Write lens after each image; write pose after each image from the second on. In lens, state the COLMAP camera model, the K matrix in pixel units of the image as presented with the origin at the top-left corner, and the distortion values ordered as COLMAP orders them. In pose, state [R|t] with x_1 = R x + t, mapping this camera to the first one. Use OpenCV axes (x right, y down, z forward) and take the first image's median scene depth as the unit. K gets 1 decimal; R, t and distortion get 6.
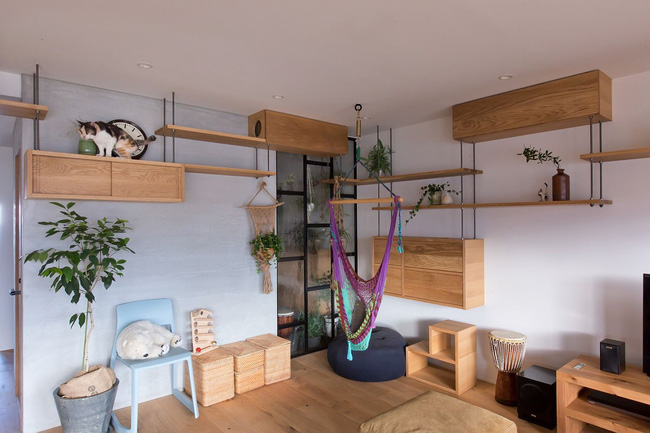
lens RADIAL K [[391.1, 0, 322.9], [0, 391.1, 219.0], [0, 0, 1]] dist [0.000935, 0.001281]
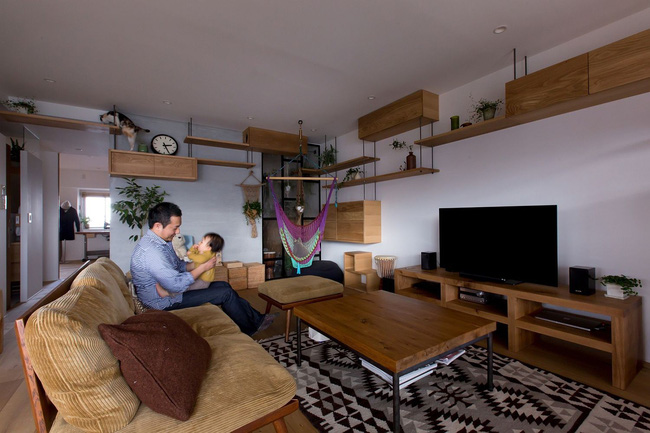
lens RADIAL K [[288.0, 0, 326.7], [0, 288.0, 217.1], [0, 0, 1]] dist [0.000224, 0.000173]
pose [[0.993115, -0.008645, -0.116822, 0.331707], [0.007568, 0.999925, -0.009654, 0.126948], [0.116896, 0.008704, 0.993106, -0.194091]]
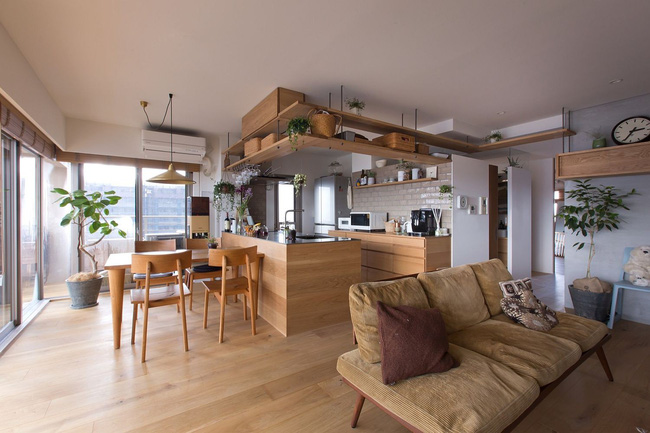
lens RADIAL K [[288.0, 0, 324.5], [0, 288.0, 215.0], [0, 0, 1]] dist [0.000224, 0.000173]
pose [[-0.098181, 0.005271, -0.995155, 0.548888], [-0.001023, 0.999985, 0.005397, 0.082917], [0.995168, 0.001548, -0.098174, -0.000300]]
